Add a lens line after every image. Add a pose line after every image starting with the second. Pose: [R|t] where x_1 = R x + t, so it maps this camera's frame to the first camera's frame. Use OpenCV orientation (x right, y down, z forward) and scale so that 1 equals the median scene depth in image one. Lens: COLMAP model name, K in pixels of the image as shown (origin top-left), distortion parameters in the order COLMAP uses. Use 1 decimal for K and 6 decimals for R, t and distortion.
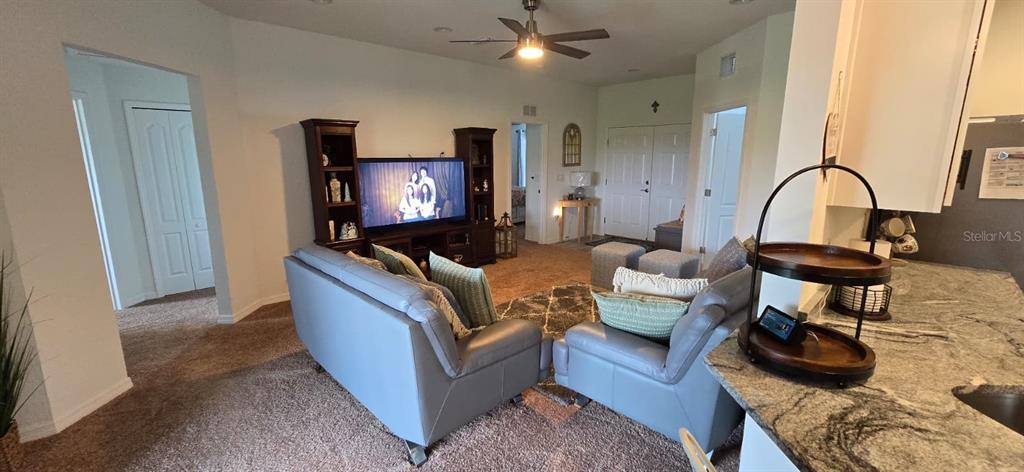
lens RADIAL K [[421.8, 0, 511.9], [0, 421.8, 239.7], [0, 0, 1]] dist [-0.005545, 0.002315]
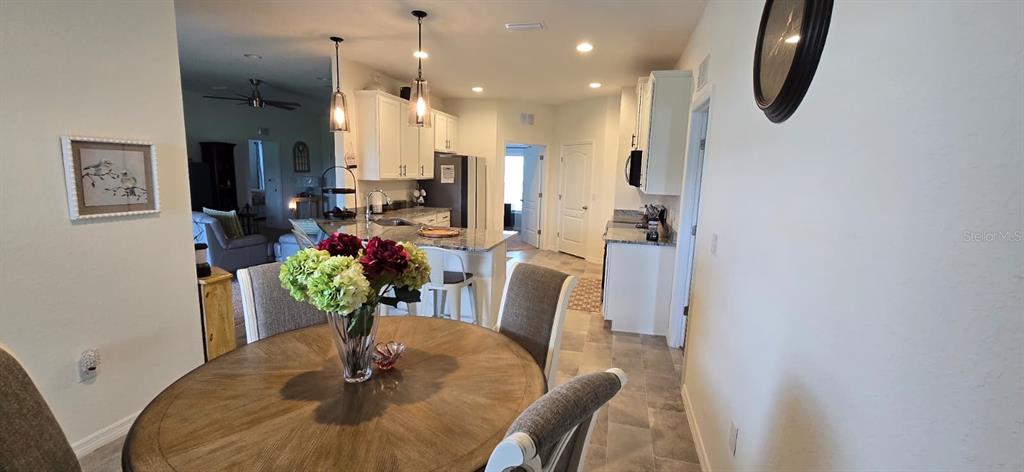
lens RADIAL K [[421.8, 0, 512.7], [0, 421.8, 233.4], [0, 0, 1]] dist [-0.005545, 0.002315]
pose [[0.854469, -0.049541, 0.517134, 0.008764], [0.073164, 0.996997, -0.025379, 0.109865], [-0.514324, 0.059521, 0.855528, -0.518337]]
